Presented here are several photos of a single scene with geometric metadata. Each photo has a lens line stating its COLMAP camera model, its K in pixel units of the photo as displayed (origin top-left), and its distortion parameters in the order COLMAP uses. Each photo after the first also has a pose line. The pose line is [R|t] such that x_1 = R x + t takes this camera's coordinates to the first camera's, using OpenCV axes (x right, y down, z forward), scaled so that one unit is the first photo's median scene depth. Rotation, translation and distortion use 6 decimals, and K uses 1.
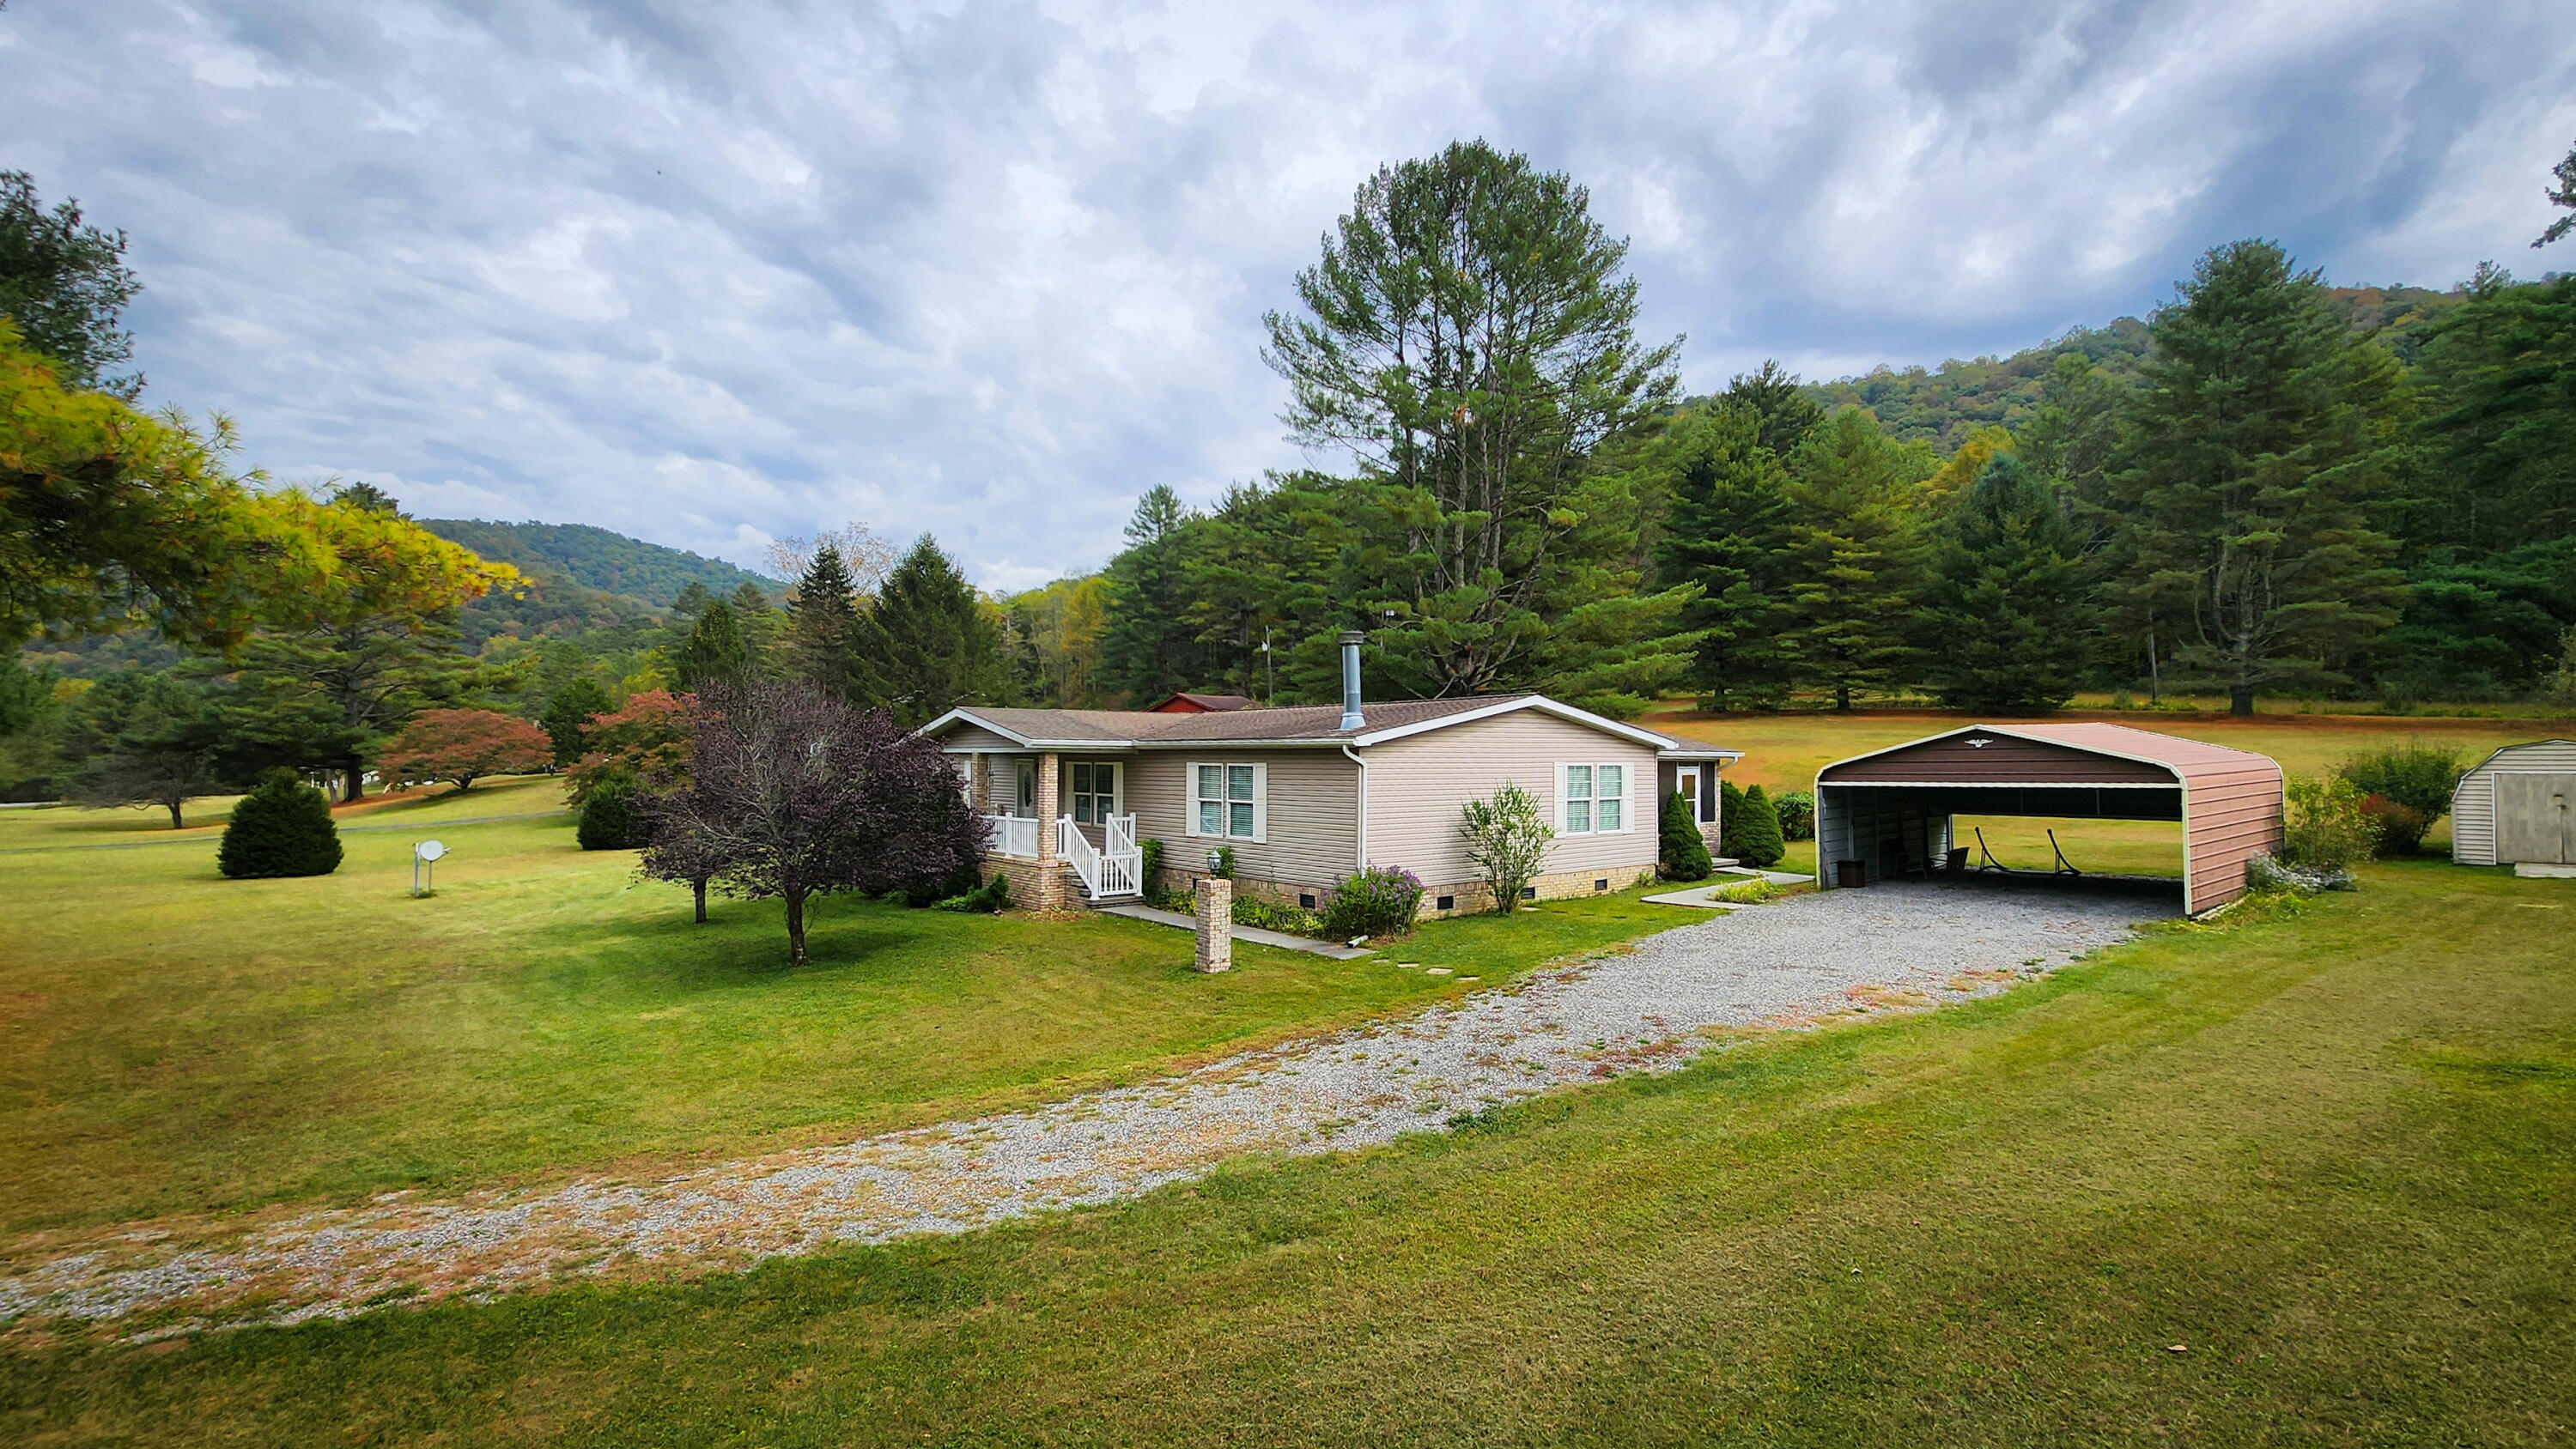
lens RADIAL K [[1154.3, 0, 1310.1], [0, 1154.3, 732.2], [0, 0, 1]] dist [-0.010047, -0.000012]
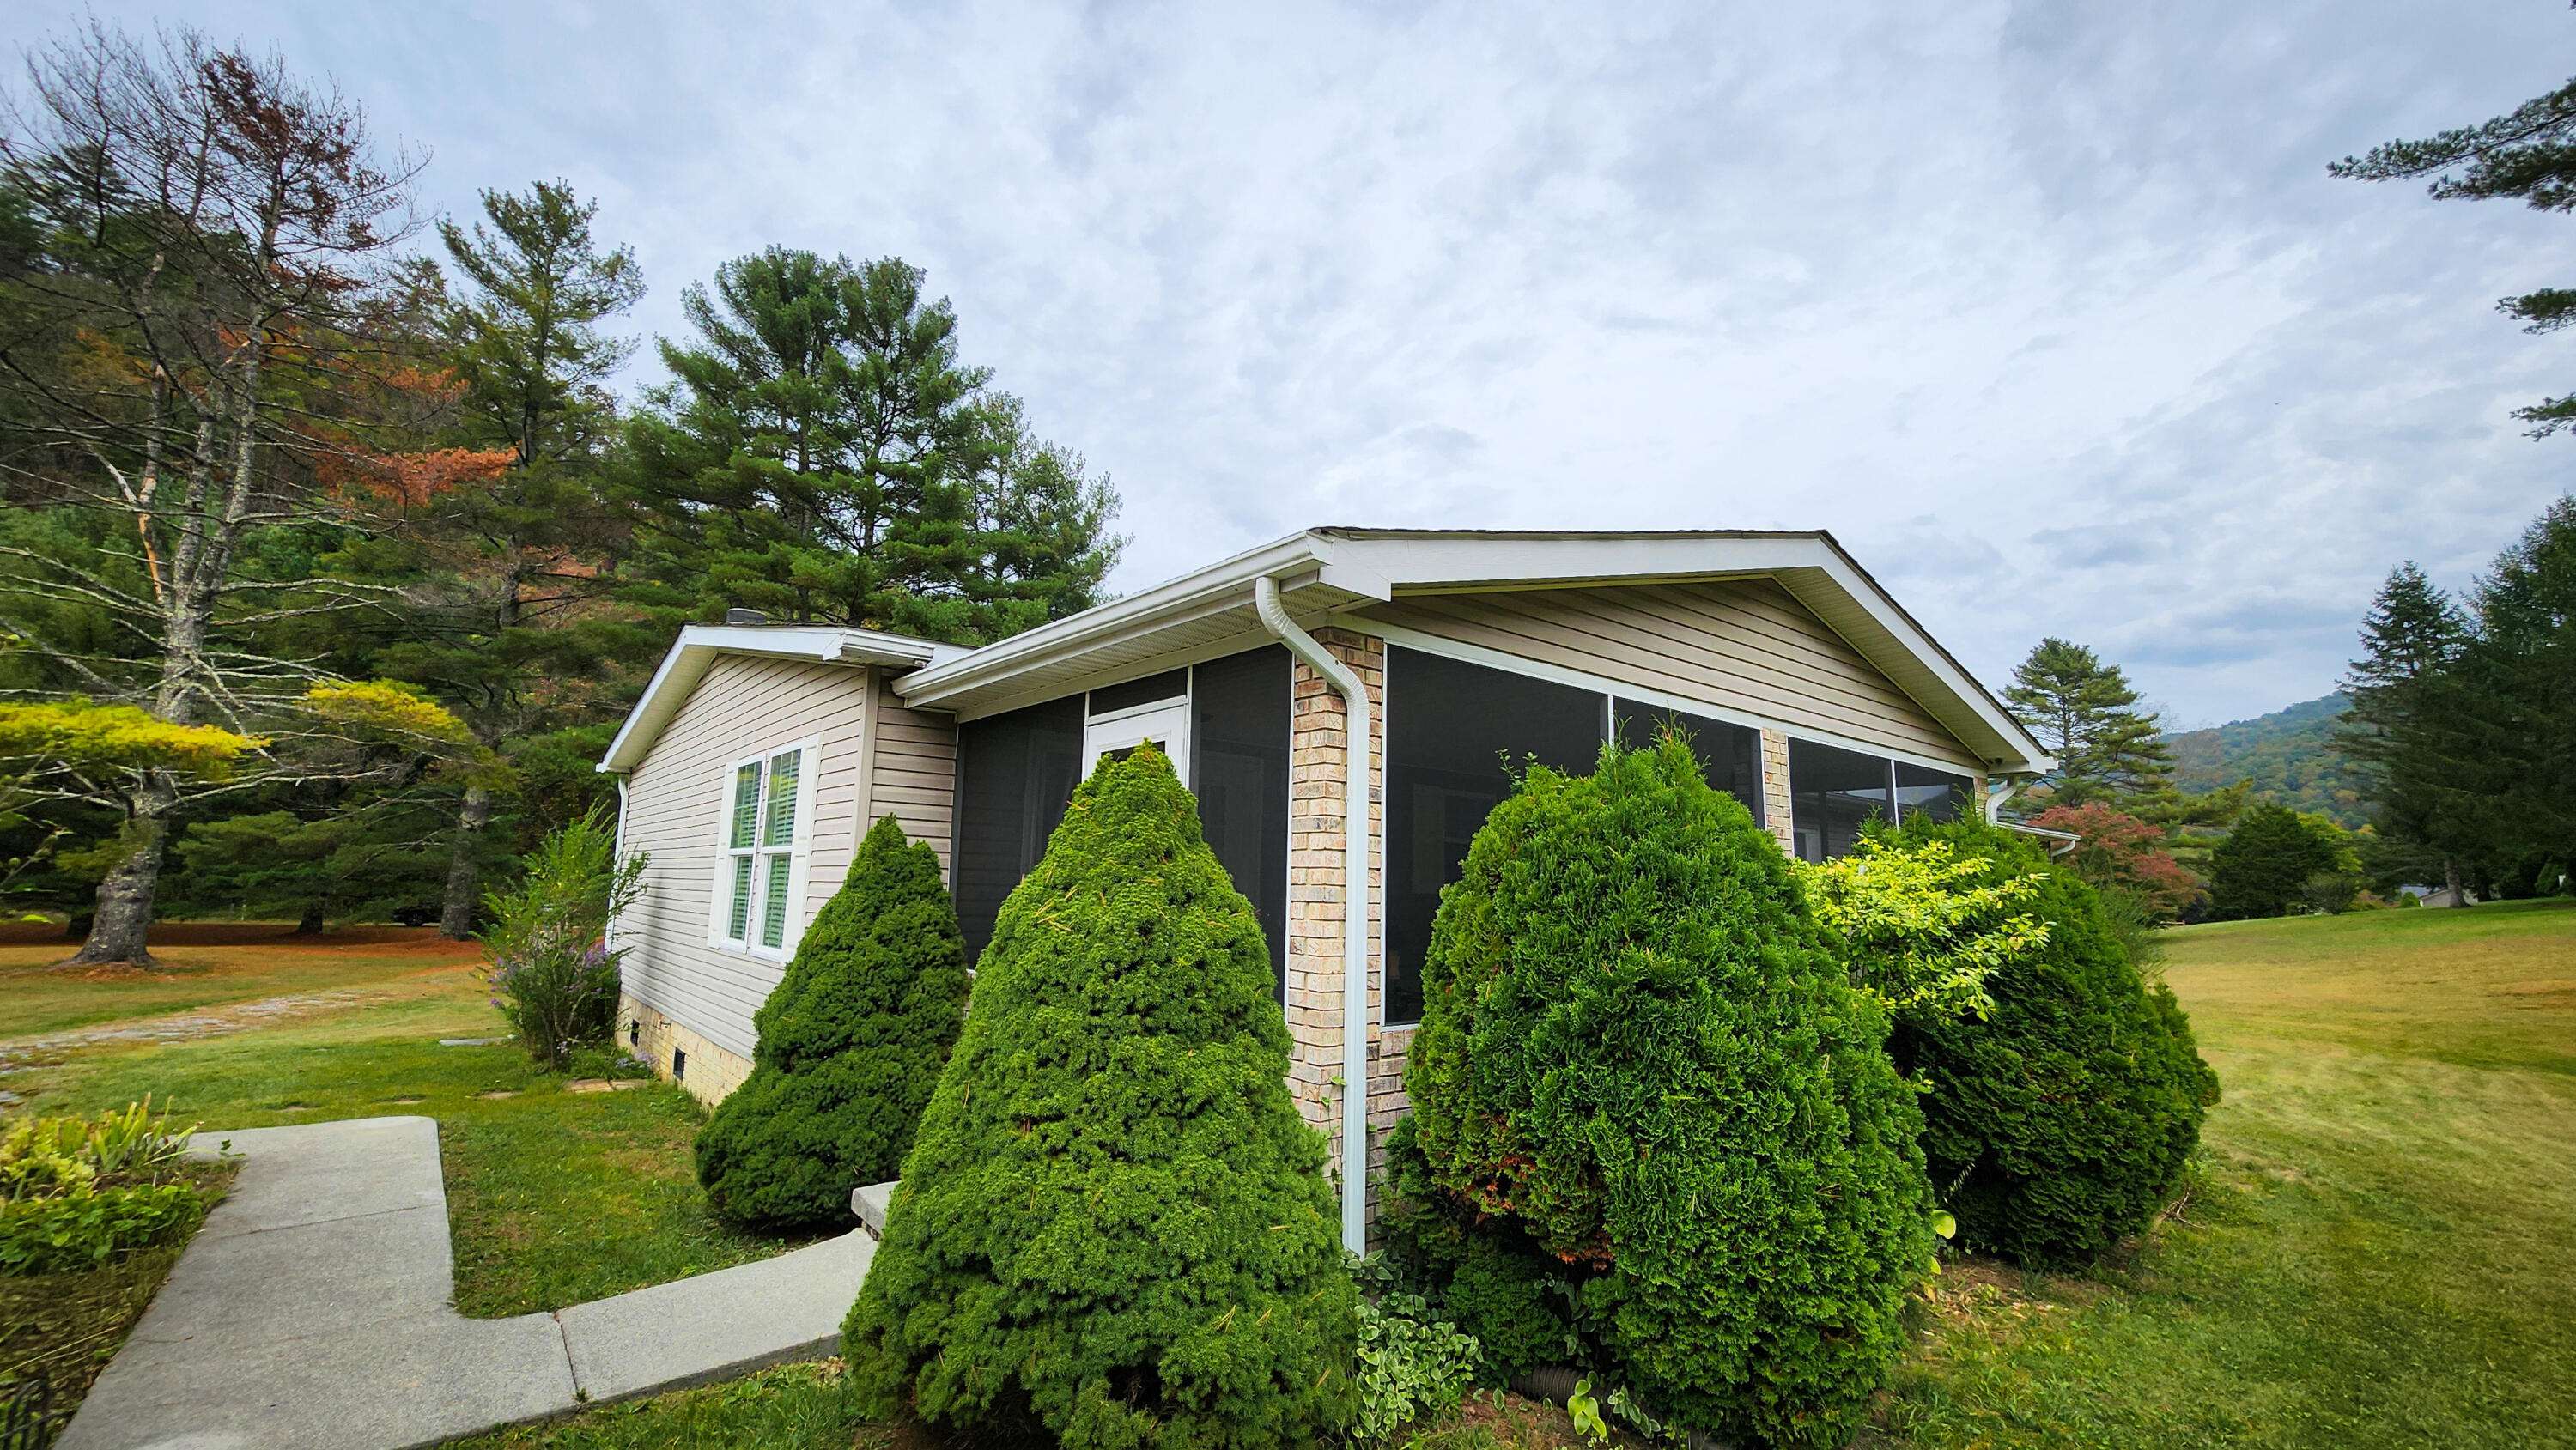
lens RADIAL K [[1053.3, 0, 1292.2], [0, 1053.3, 726.8], [0, 0, 1]] dist [0.000971, -0.000256]
pose [[-0.000750, -0.156585, -0.987664, 0.561726], [0.003045, 0.987660, -0.156586, 0.070223], [0.999995, -0.003124, -0.000264, 1.146263]]
